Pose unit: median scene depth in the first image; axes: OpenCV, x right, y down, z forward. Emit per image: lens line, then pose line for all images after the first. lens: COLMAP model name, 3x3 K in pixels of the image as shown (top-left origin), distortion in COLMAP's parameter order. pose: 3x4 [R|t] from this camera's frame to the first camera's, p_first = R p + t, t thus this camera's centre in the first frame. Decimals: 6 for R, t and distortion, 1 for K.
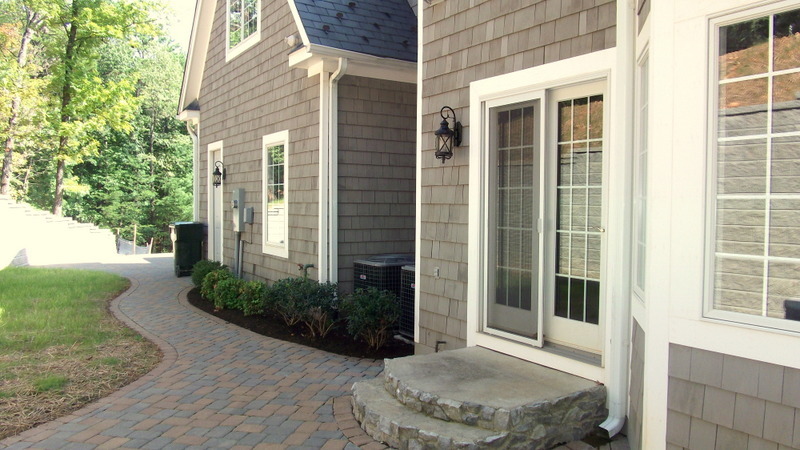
lens RADIAL K [[636.8, 0, 400.8], [0, 636.8, 221.7], [0, 0, 1]] dist [-0.096987, 0.103117]
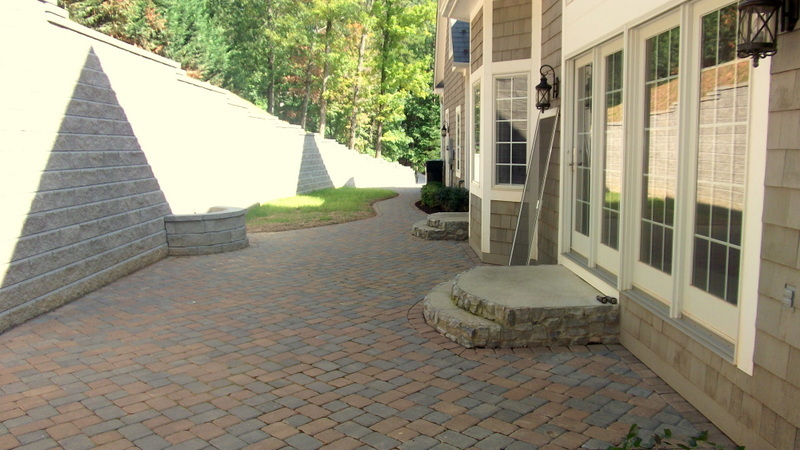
lens RADIAL K [[636.8, 0, 400.8], [0, 636.8, 221.7], [0, 0, 1]] dist [-0.096987, 0.103117]
pose [[0.859076, 0.043384, -0.510007, 0.281800], [0.001303, 0.996213, 0.086938, 0.011444], [0.511847, -0.075351, 0.855766, -0.292830]]
